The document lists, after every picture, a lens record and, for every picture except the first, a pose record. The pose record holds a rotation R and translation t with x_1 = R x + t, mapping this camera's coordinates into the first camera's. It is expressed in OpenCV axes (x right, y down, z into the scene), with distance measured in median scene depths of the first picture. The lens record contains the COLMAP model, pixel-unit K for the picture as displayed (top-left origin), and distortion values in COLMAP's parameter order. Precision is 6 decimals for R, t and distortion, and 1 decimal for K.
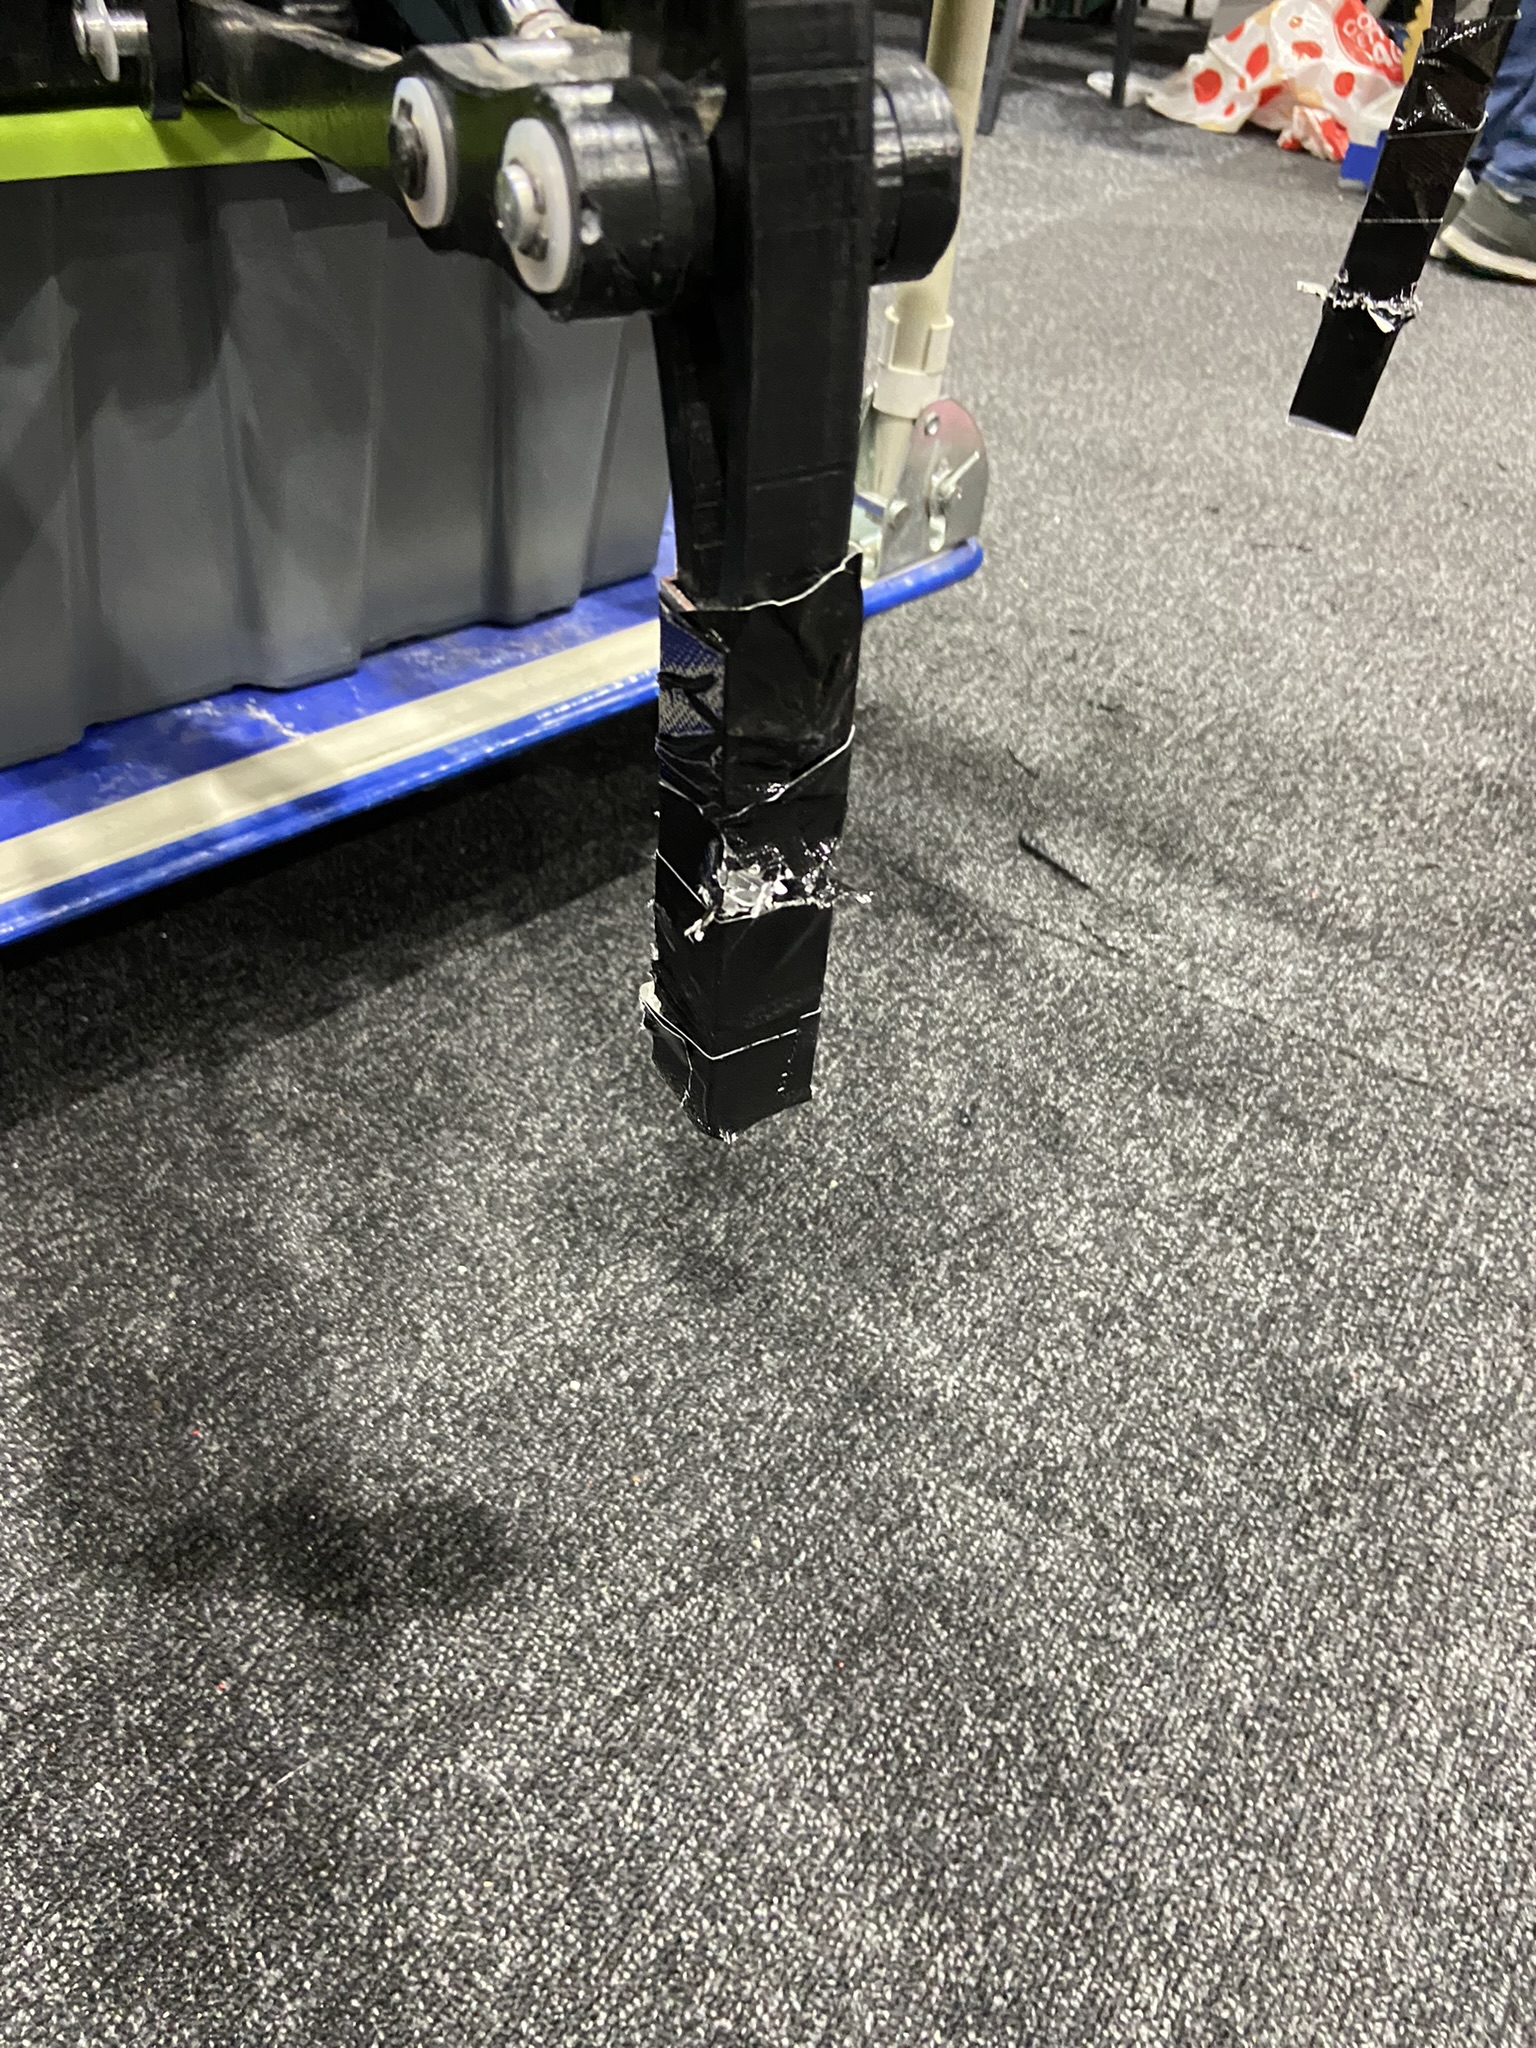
lens RADIAL K [[1535.3, 0, 748.3], [0, 1535.3, 1020.1], [0, 0, 1]] dist [0.131107, -0.175924]
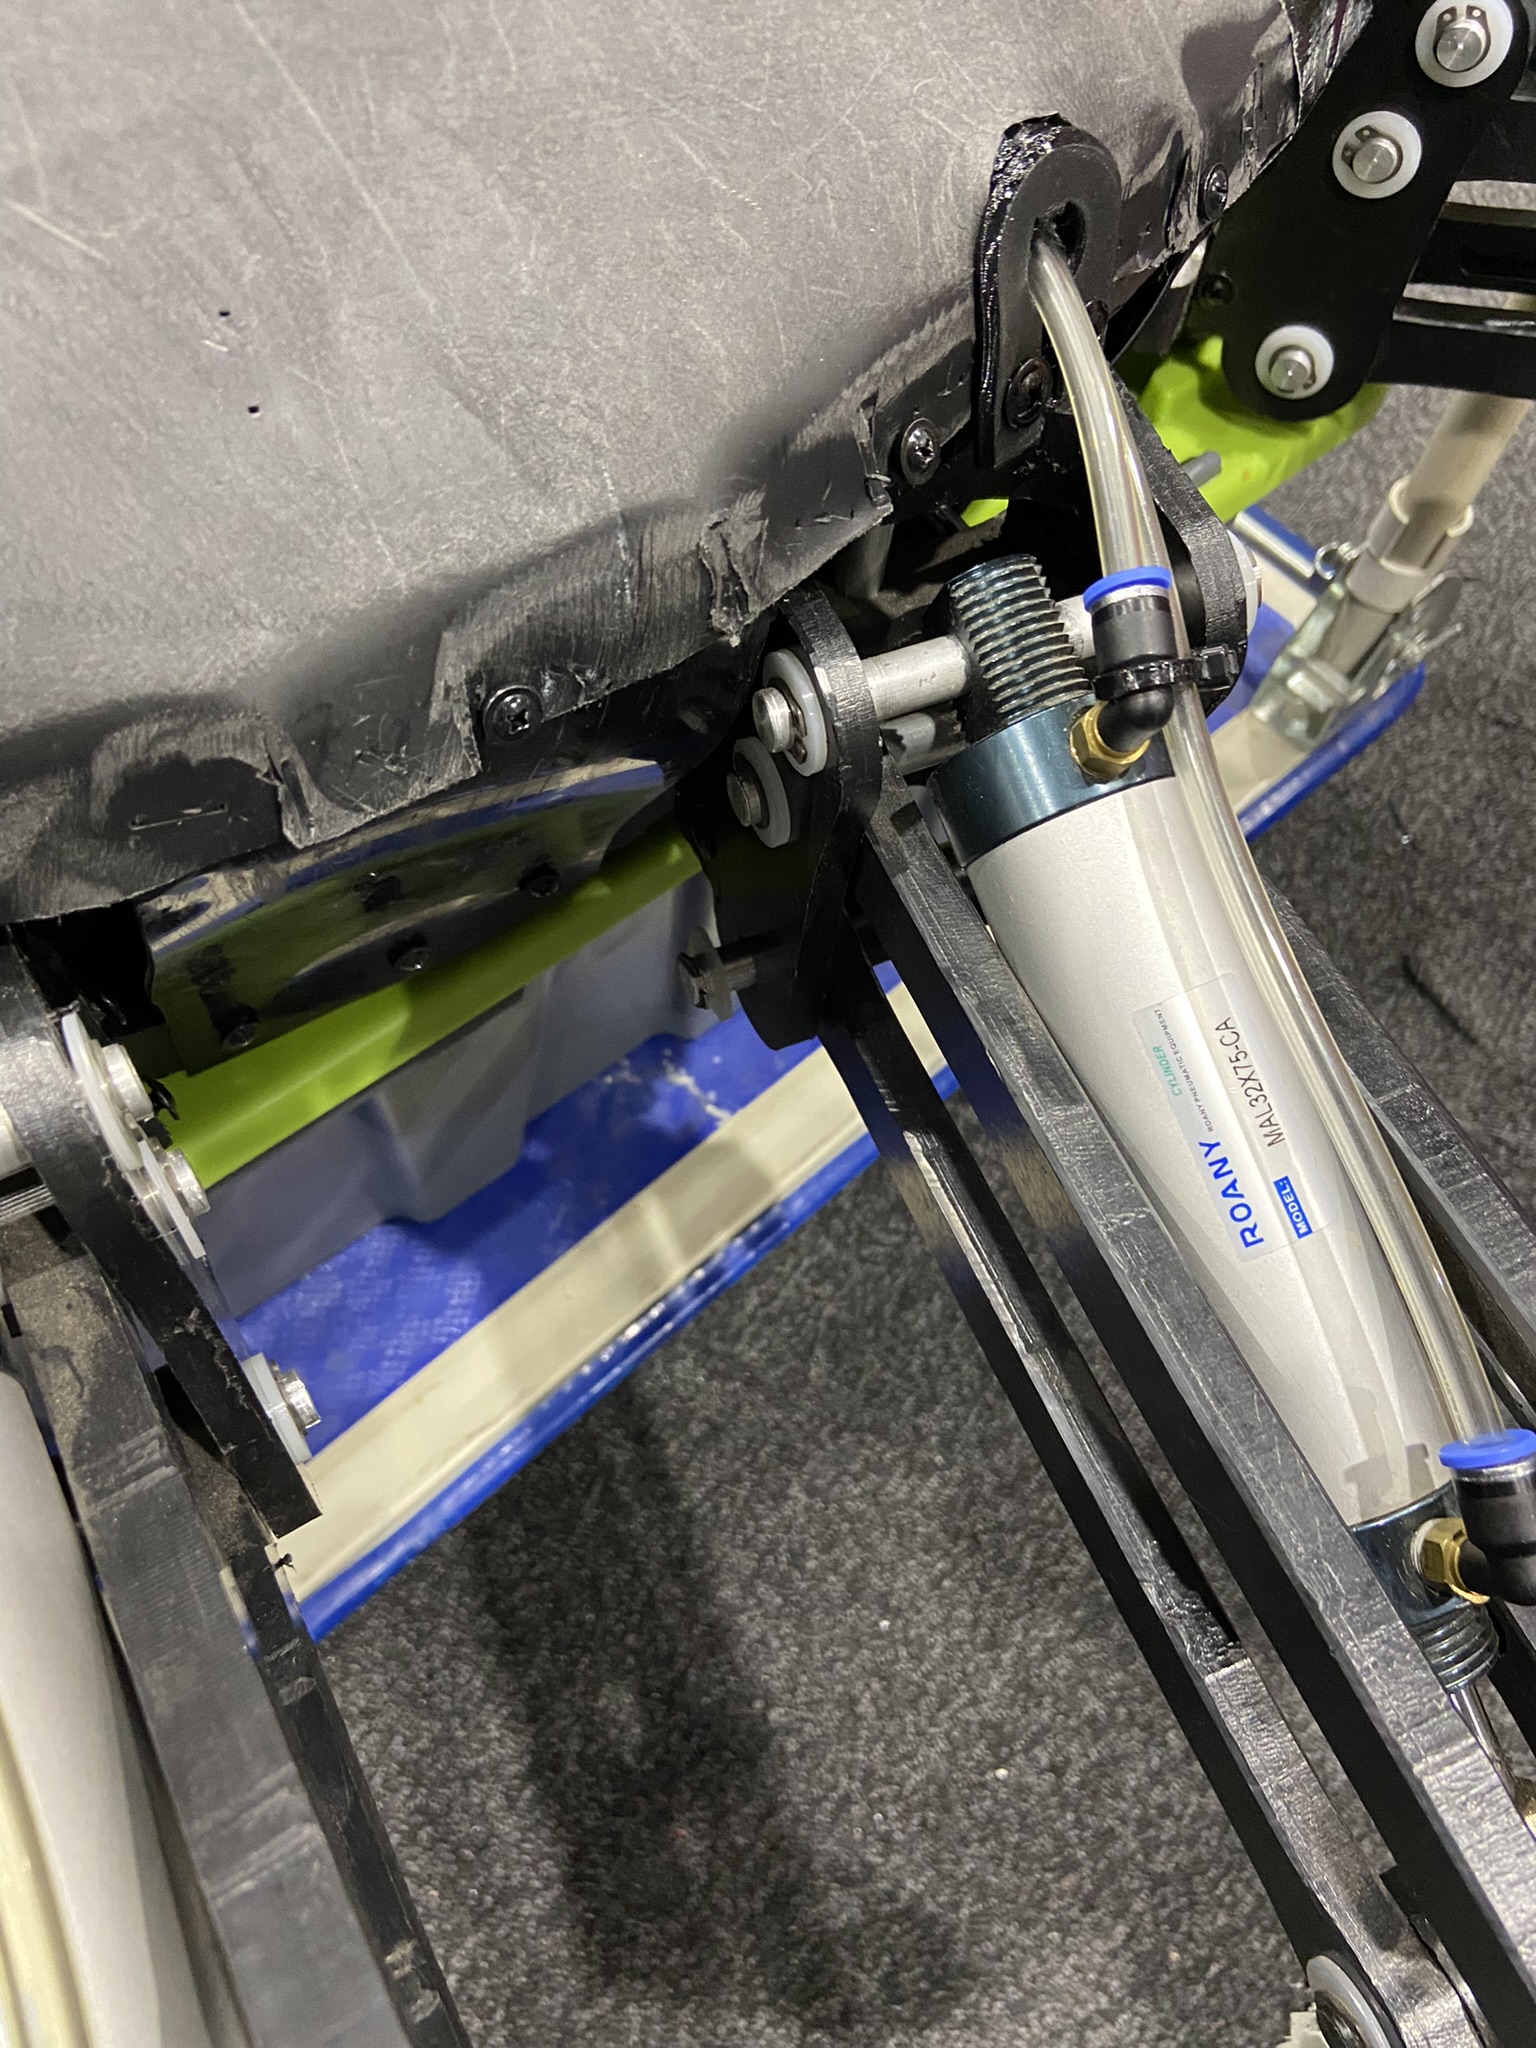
lens RADIAL K [[1565.1, 0, 783.0], [0, 1565.1, 1024.0], [0, 0, 1]] dist [0.134542, -0.194646]
pose [[0.998428, 0.044317, -0.034304, -0.247720], [-0.028317, 0.927156, 0.373605, -0.665254], [0.048363, -0.372046, 0.926954, 0.139663]]
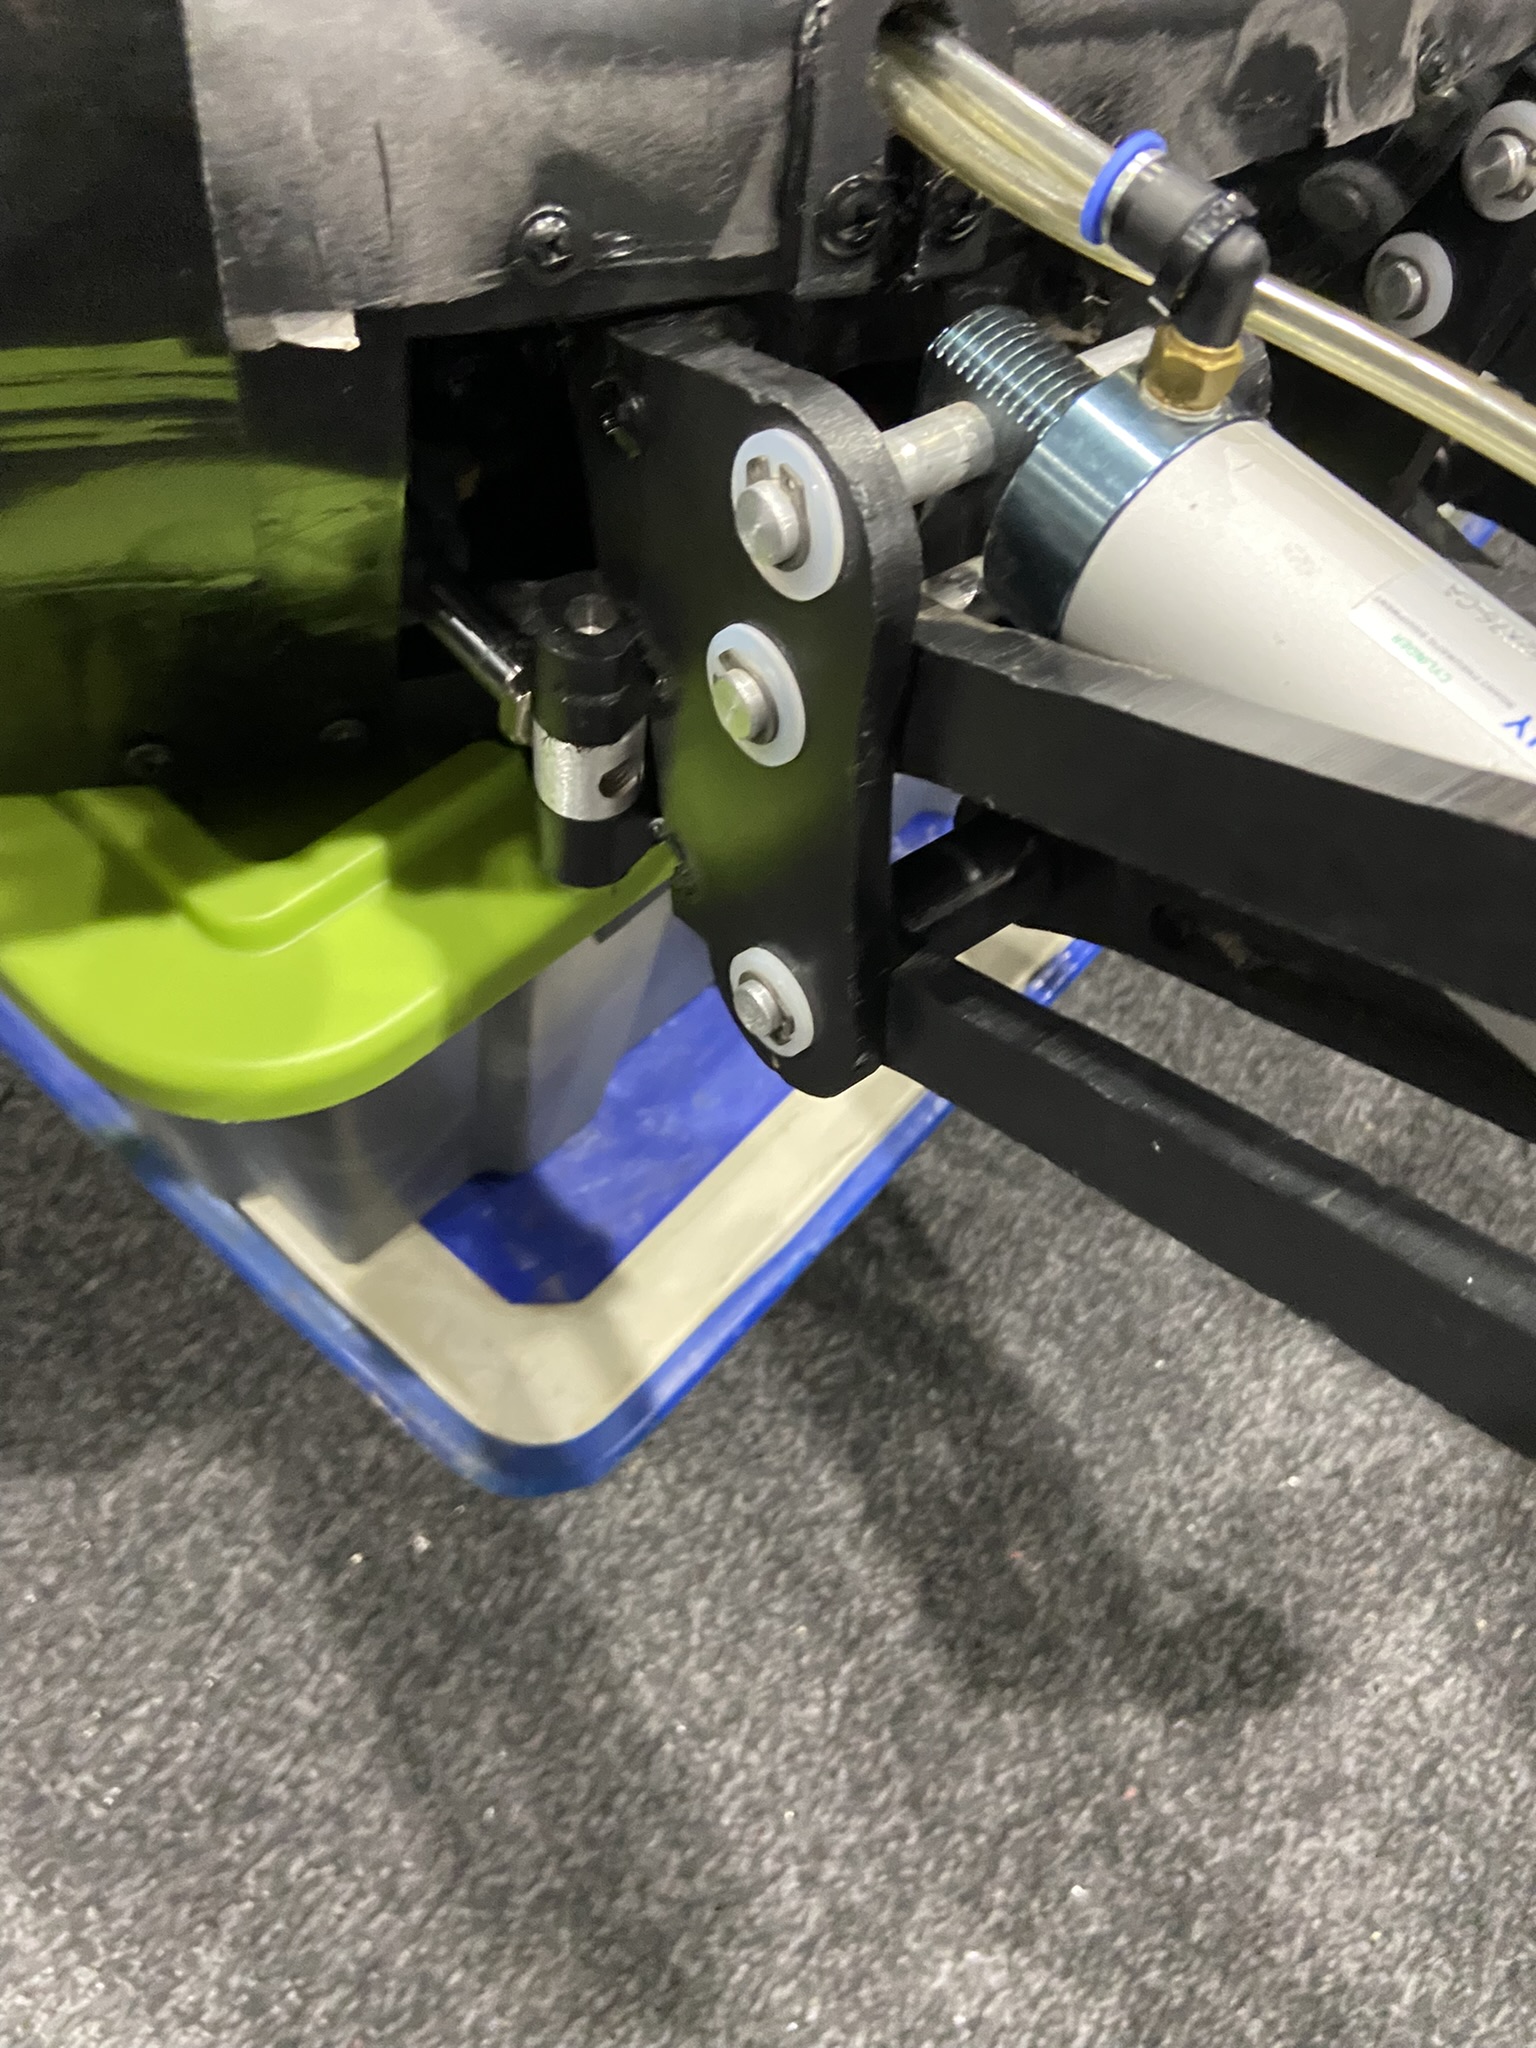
lens RADIAL K [[1560.8, 0, 768.0], [0, 1560.8, 1024.0], [0, 0, 1]] dist [0.134894, -0.188041]
pose [[0.997610, -0.033958, 0.060171, -0.561562], [0.012847, 0.946868, 0.321367, -0.477597], [-0.067887, -0.319826, 0.945041, 0.000367]]
